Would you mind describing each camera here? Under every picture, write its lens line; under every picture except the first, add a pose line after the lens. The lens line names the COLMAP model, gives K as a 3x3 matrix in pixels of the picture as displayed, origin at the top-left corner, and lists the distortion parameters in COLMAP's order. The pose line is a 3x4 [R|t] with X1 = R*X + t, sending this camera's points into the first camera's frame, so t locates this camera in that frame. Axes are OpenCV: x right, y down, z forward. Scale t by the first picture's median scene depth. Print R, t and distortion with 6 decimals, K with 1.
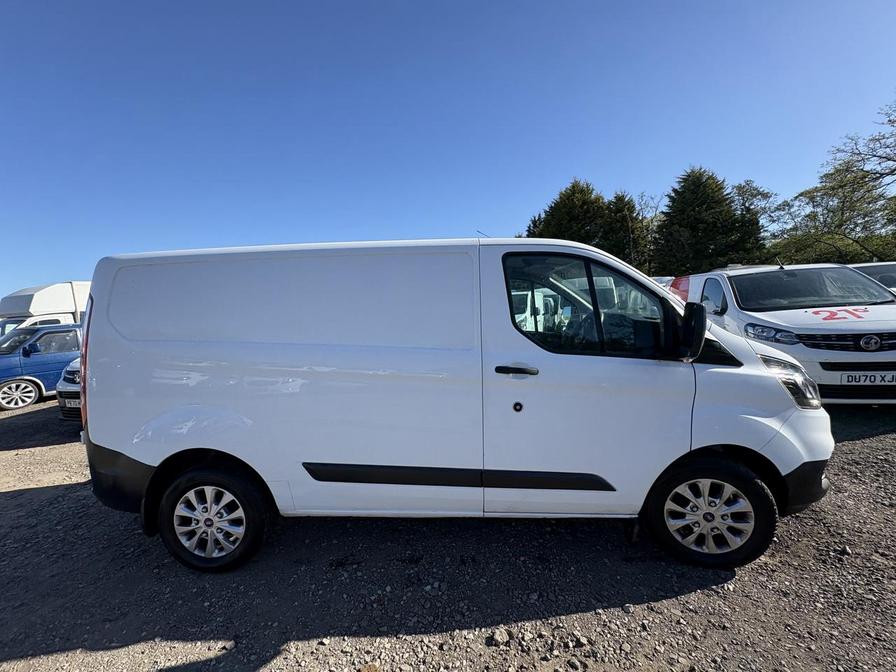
lens RADIAL K [[361.7, 0, 450.6], [0, 361.7, 336.7], [0, 0, 1]] dist [-0.000655, 0.000639]
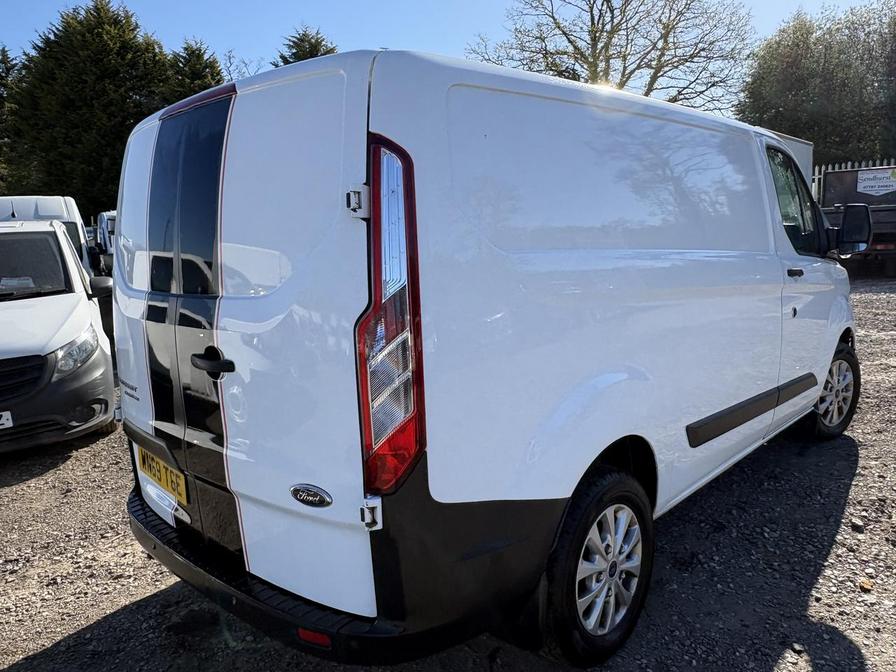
lens RADIAL K [[666.7, 0, 448.0], [0, 666.7, 336.0], [0, 0, 1]] dist [0.001790, 0.000815]
pose [[0.651203, -0.110421, 0.750827, -0.127217], [0.078340, 0.993854, 0.078216, 0.003172], [-0.754849, 0.007886, 0.655851, 0.039621]]
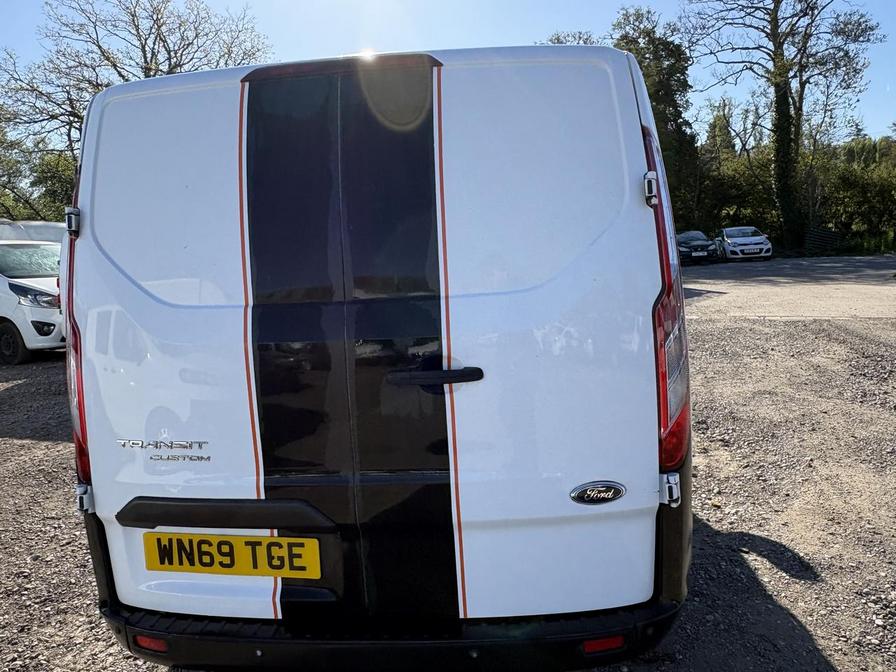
lens RADIAL K [[663.6, 0, 448.5], [0, 663.6, 339.8], [0, 0, 1]] dist [0.002621, -0.000687]
pose [[0.042714, -0.091175, 0.994918, -0.148335], [0.126723, 0.988279, 0.085126, 0.001610], [-0.991018, 0.122443, 0.053767, 0.097275]]
